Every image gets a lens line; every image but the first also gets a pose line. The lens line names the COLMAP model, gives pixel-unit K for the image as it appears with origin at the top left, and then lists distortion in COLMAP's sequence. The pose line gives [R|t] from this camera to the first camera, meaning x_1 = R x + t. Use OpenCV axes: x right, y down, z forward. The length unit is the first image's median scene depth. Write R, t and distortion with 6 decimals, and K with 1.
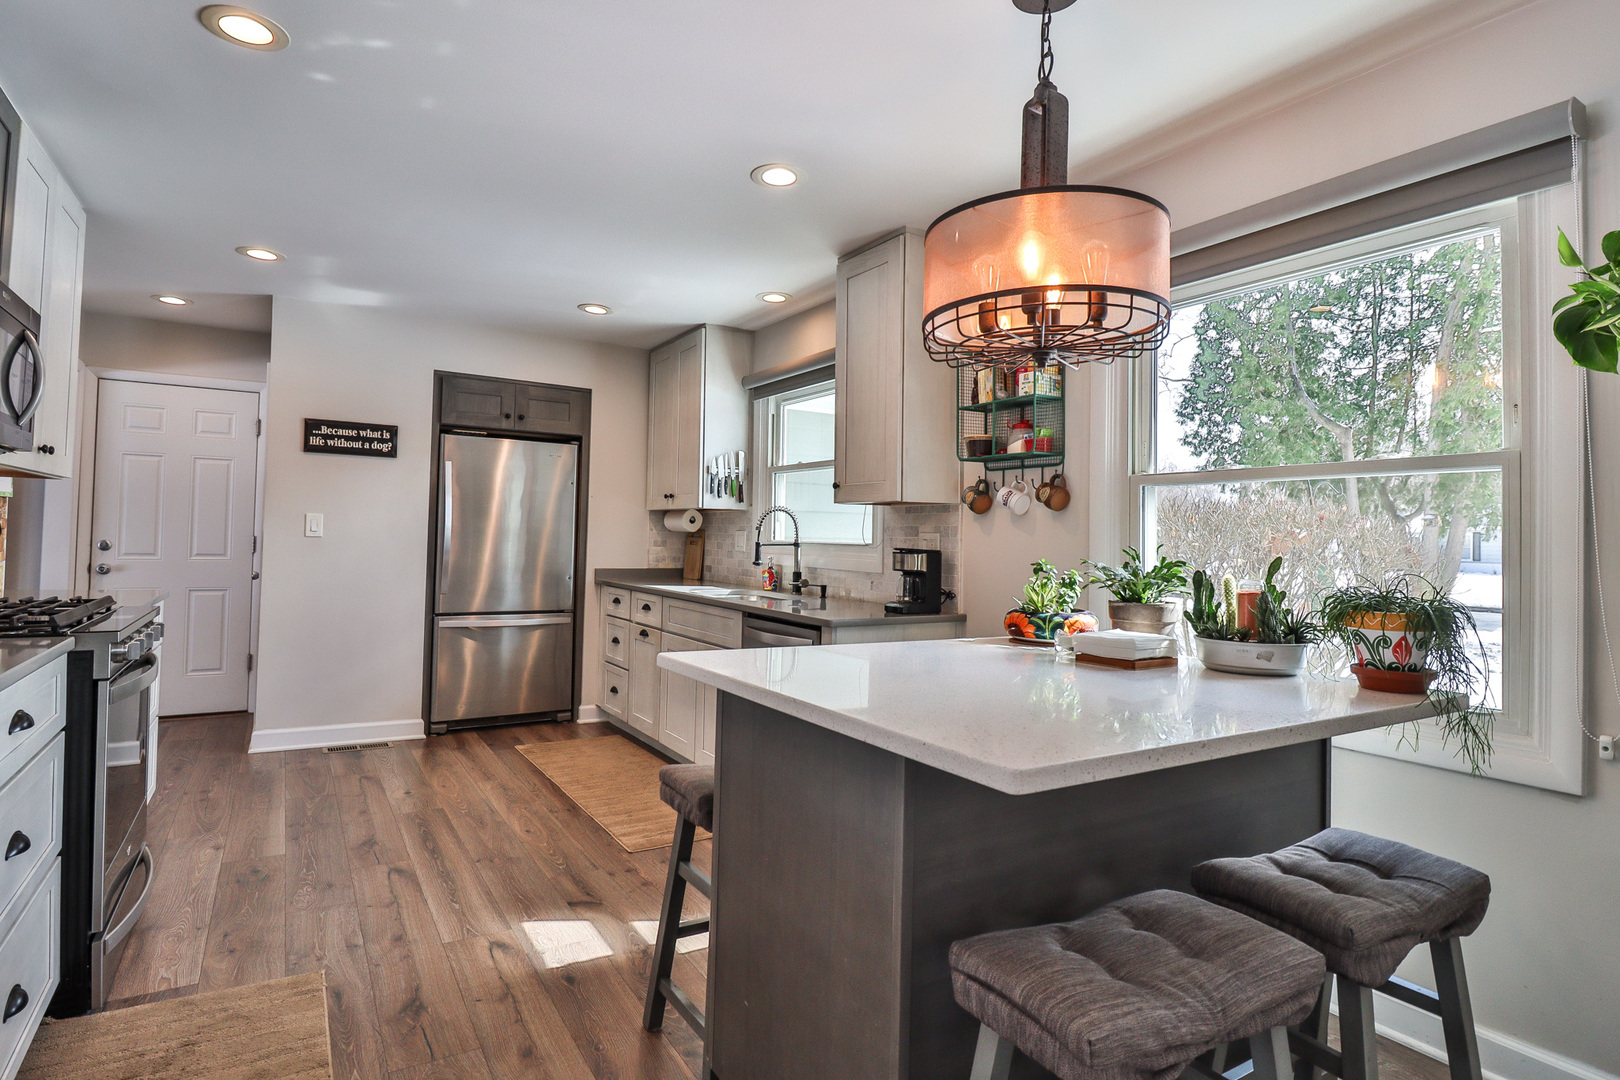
lens RADIAL K [[843.7, 0, 802.2], [0, 843.7, 530.5], [0, 0, 1]] dist [-0.004059, -0.010645]
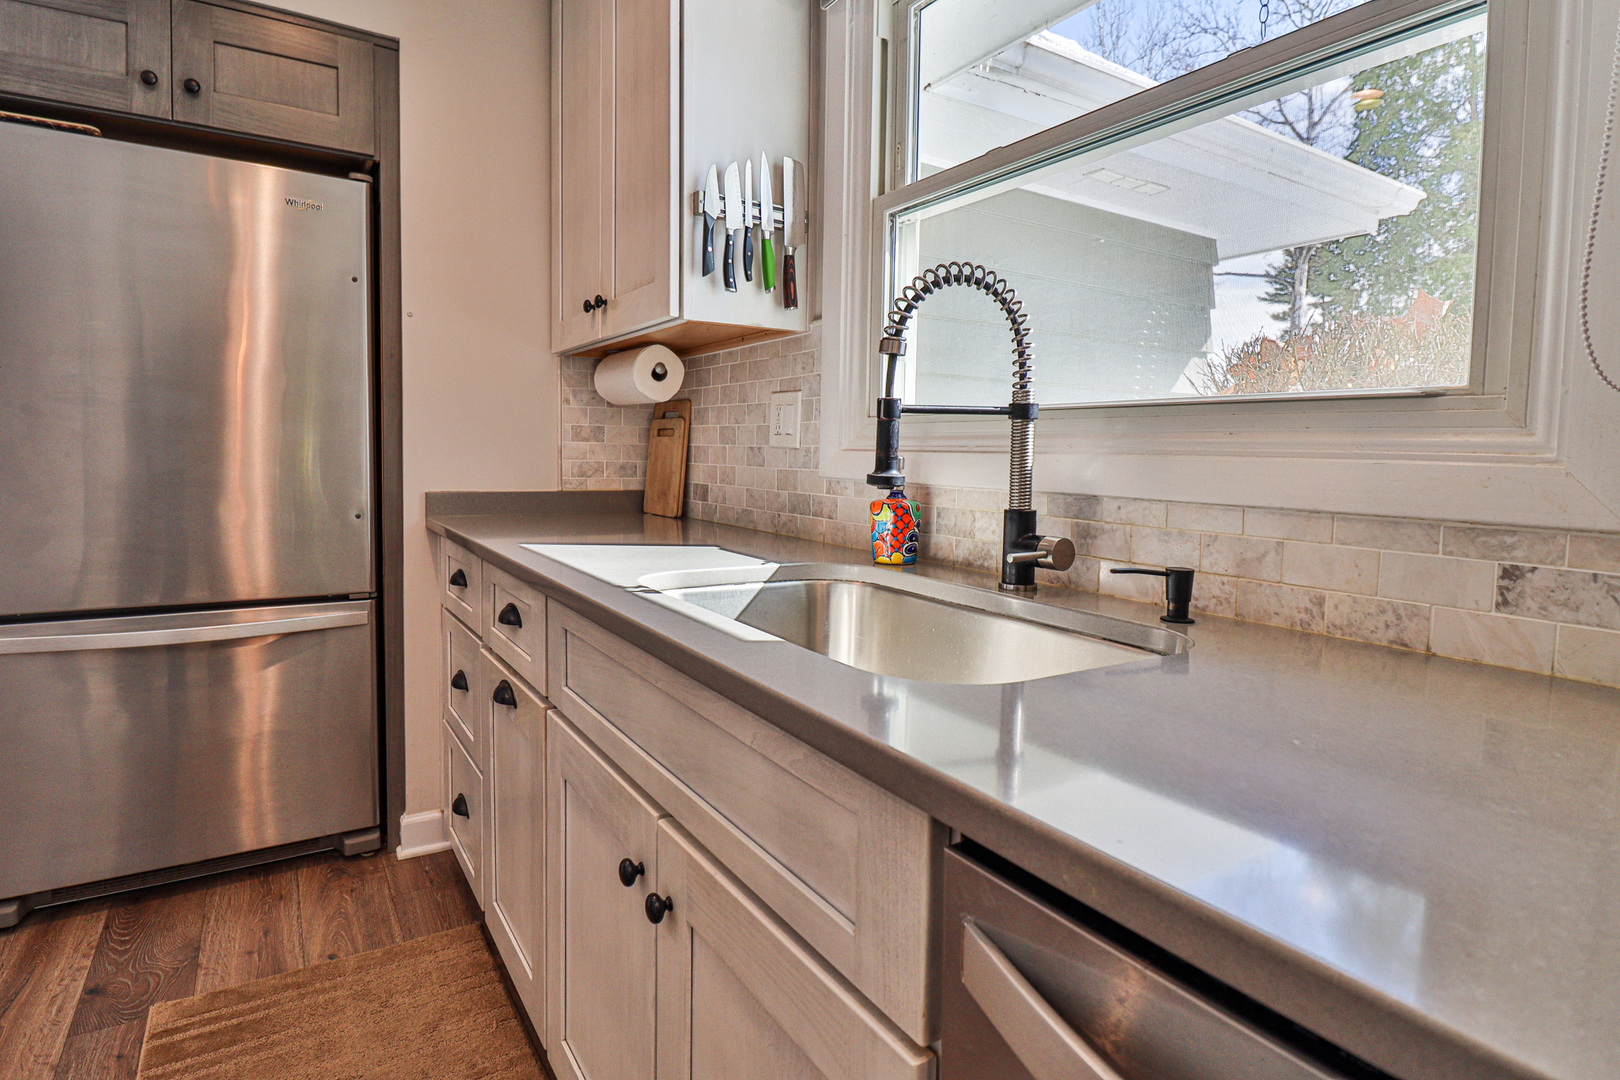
lens RADIAL K [[843.7, 0, 799.6], [0, 843.7, 515.8], [0, 0, 1]] dist [-0.004059, -0.010645]
pose [[0.999991, -0.002700, 0.003199, -0.069718], [0.002416, 0.996327, 0.085600, 0.023531], [-0.003418, -0.085591, 0.996324, 0.638795]]
